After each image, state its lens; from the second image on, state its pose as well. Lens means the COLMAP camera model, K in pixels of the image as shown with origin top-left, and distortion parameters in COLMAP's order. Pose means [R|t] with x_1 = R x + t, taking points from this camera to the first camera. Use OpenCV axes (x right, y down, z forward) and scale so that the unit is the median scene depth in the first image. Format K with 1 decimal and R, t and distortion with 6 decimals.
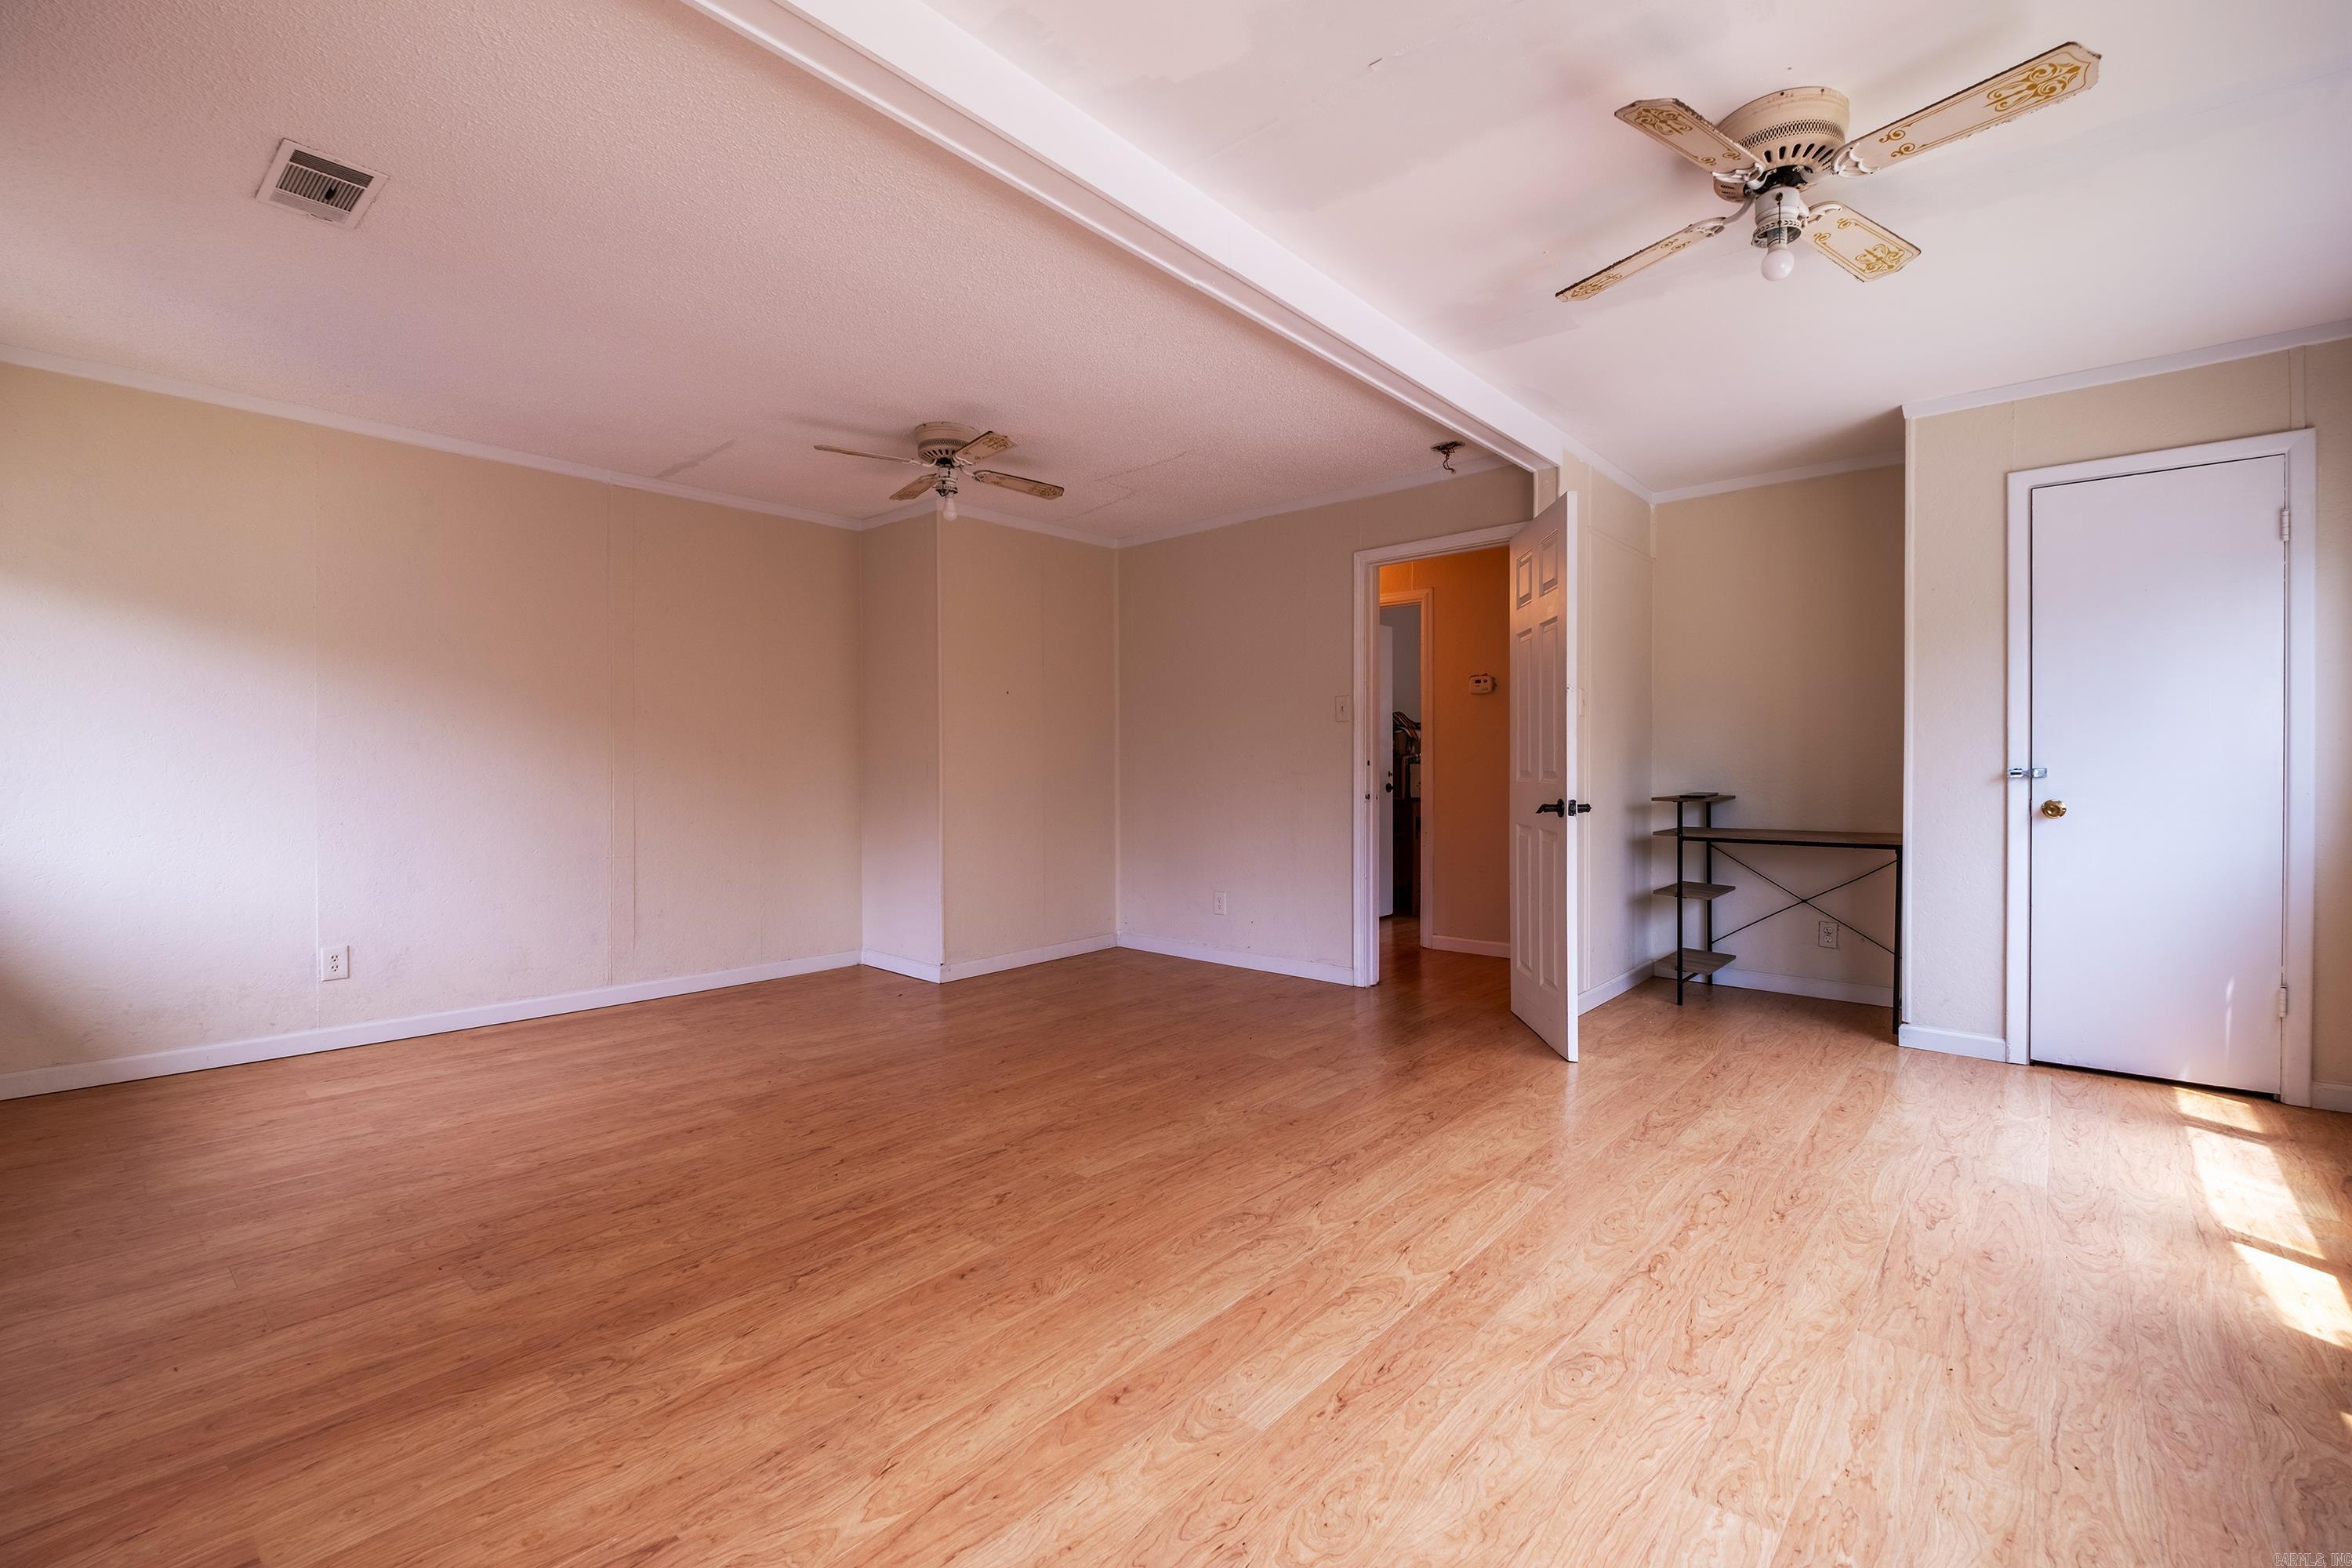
lens RADIAL K [[1006.2, 0, 1175.8], [0, 1006.2, 778.1], [0, 0, 1]] dist [0.007714, -0.008543]
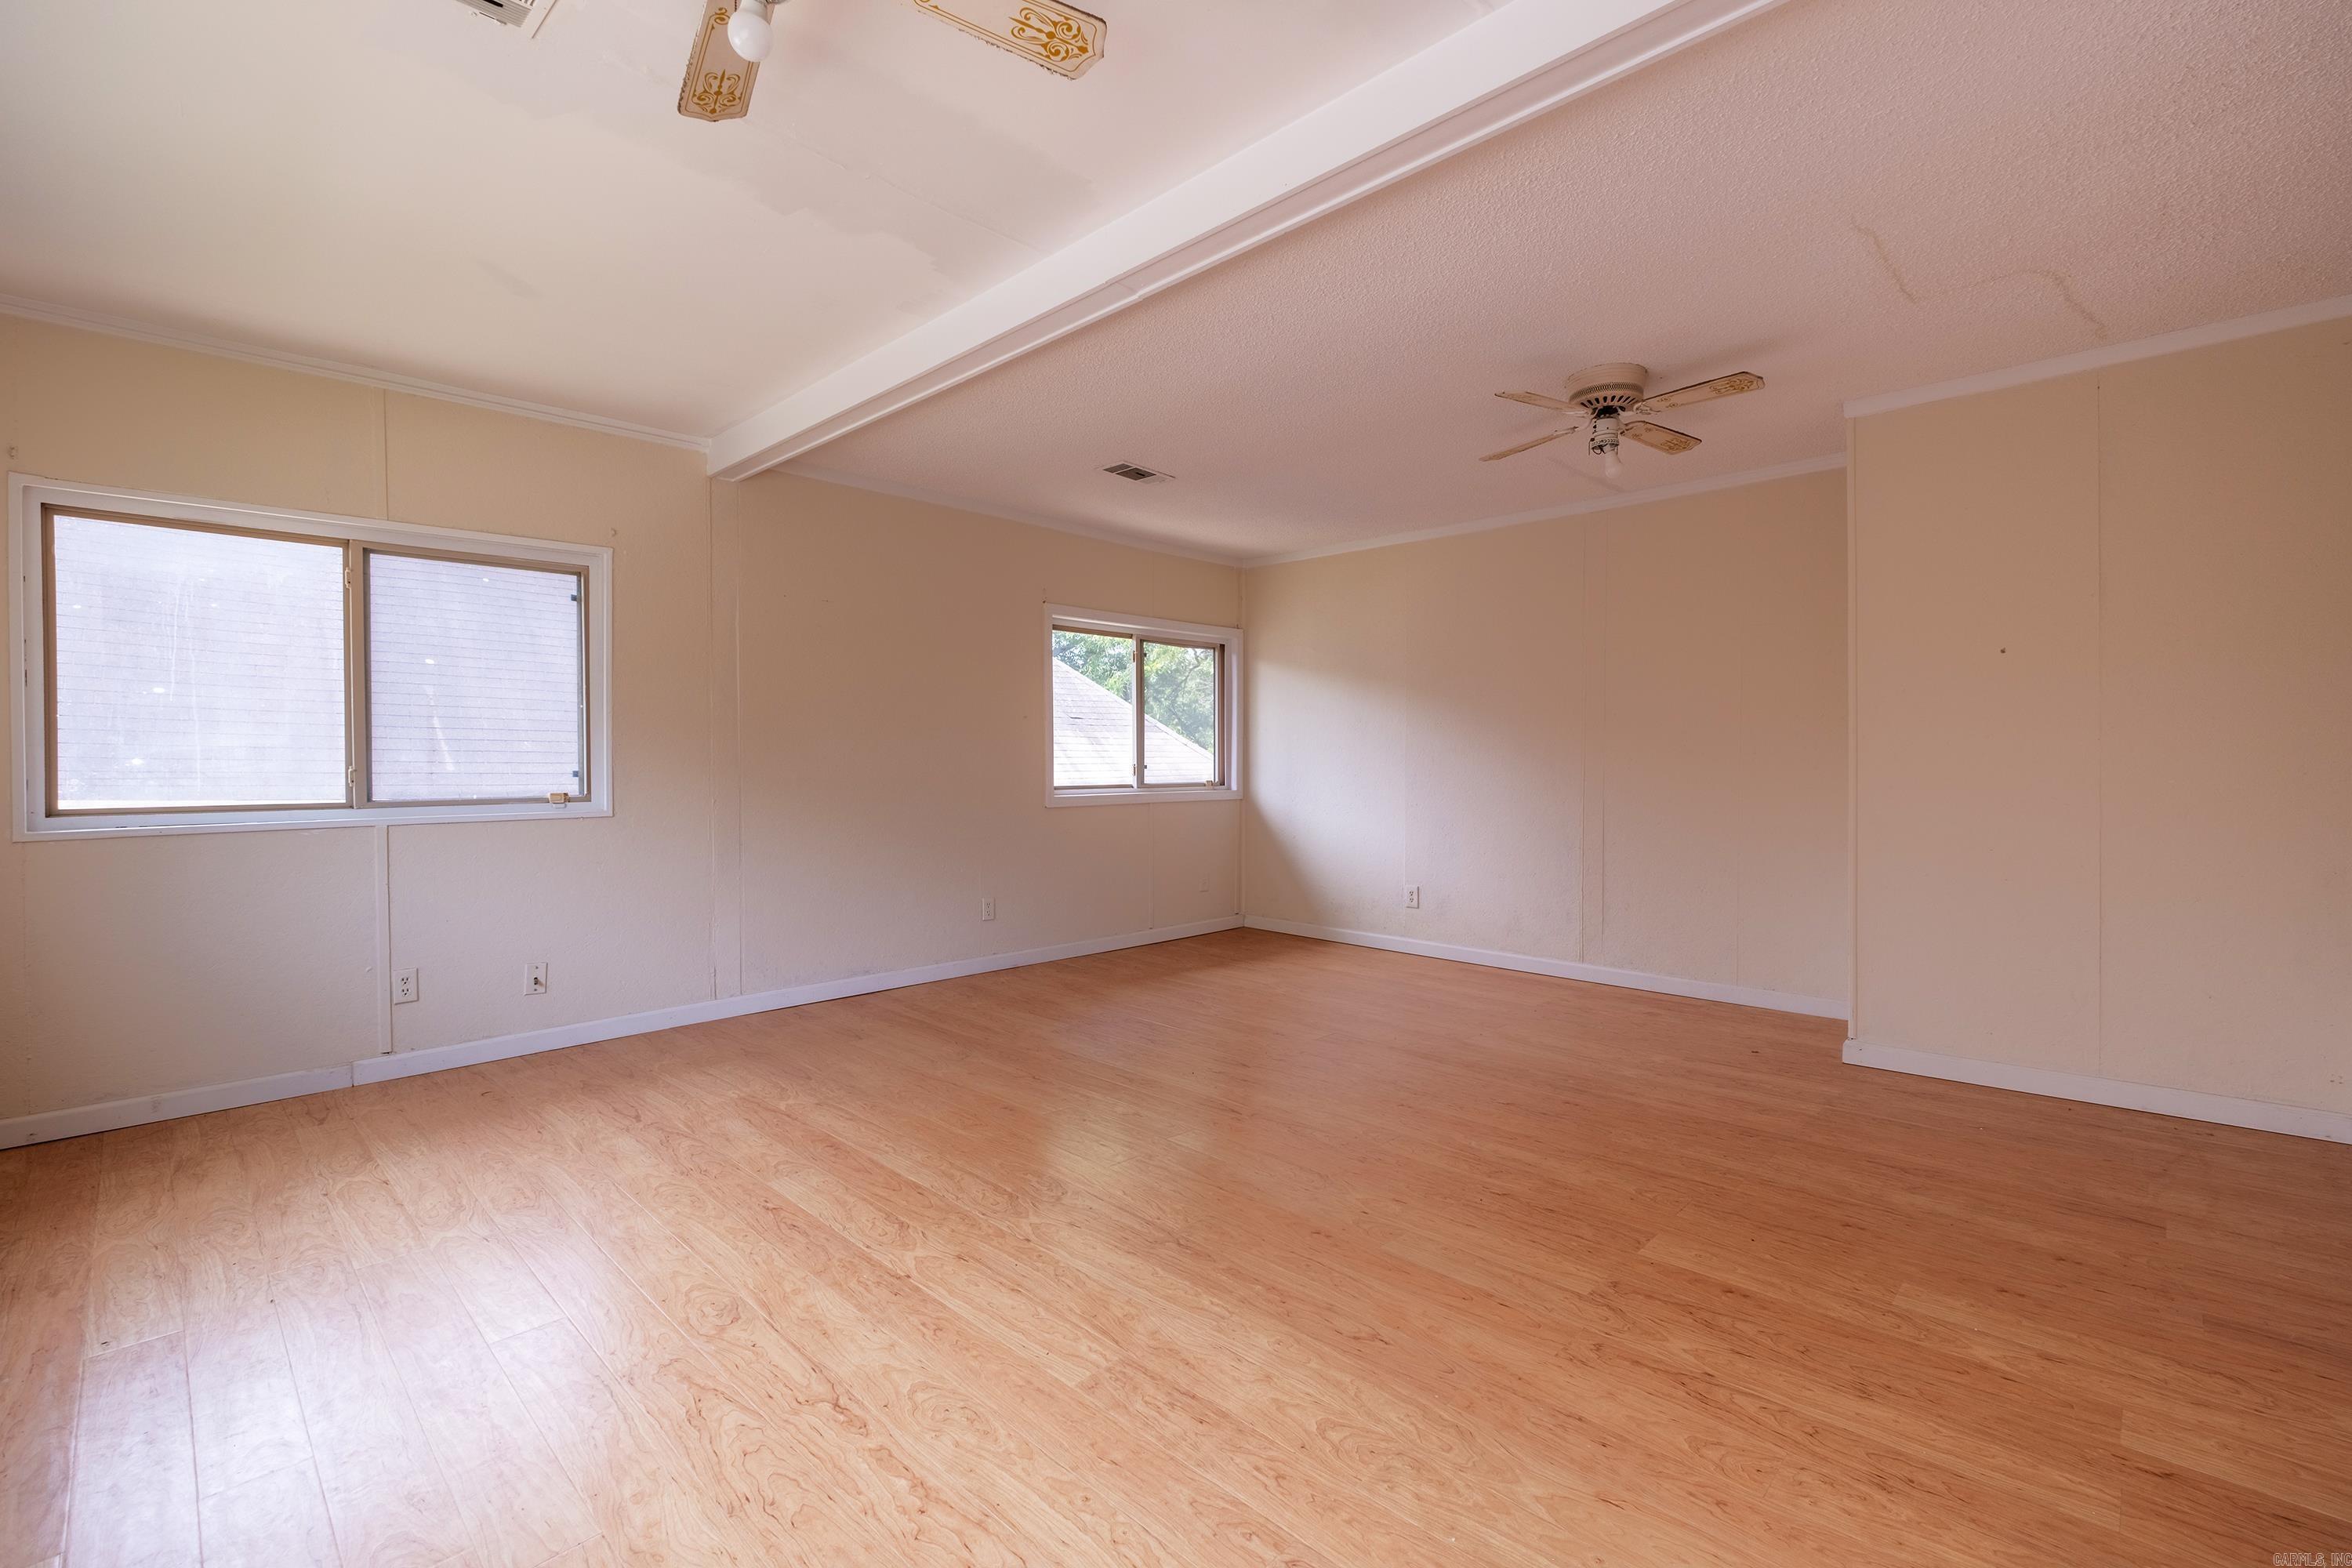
lens RADIAL K [[1006.2, 0, 1175.8], [0, 1006.2, 778.1], [0, 0, 1]] dist [0.007714, -0.008543]
pose [[-0.048481, 0.014136, -0.998724, 1.185904], [-0.011847, 0.999821, 0.014727, -0.020321], [0.998754, 0.012545, -0.048305, 1.238438]]
